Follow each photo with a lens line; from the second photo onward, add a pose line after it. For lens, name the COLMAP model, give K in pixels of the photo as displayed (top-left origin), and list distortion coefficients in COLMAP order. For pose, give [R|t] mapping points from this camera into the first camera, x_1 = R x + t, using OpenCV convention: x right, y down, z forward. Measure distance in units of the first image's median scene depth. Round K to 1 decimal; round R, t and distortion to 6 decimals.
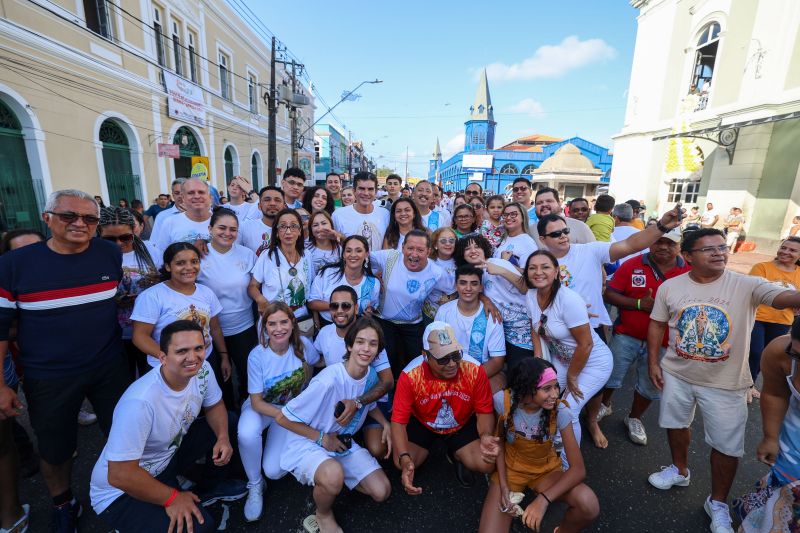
lens RADIAL K [[343.7, 0, 396.6], [0, 343.7, 254.9], [0, 0, 1]] dist [-0.007505, -0.000222]
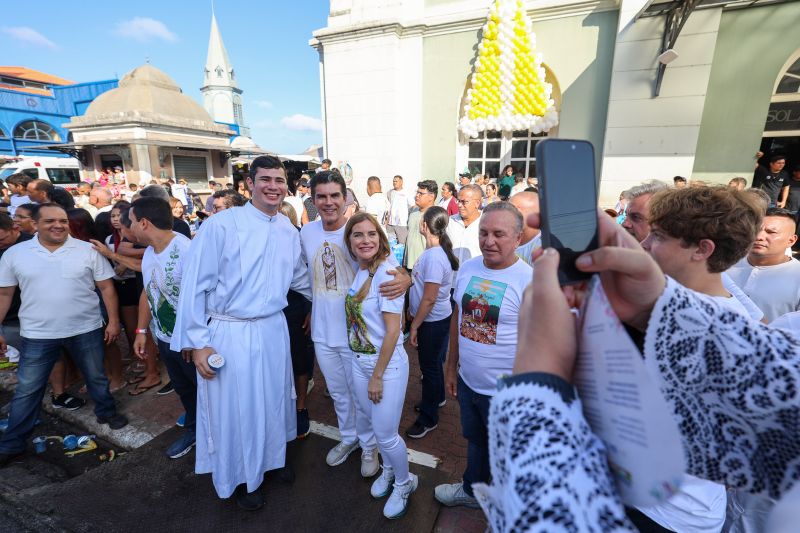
lens RADIAL K [[365.0, 0, 400.0], [0, 365.0, 266.5], [0, 0, 1]] dist [-0.016277, 0.000143]
pose [[0.387154, -0.244691, 0.888953, 0.228644], [0.184341, 0.965218, 0.185400, -0.150142], [-0.903399, 0.092093, 0.418794, 0.896719]]
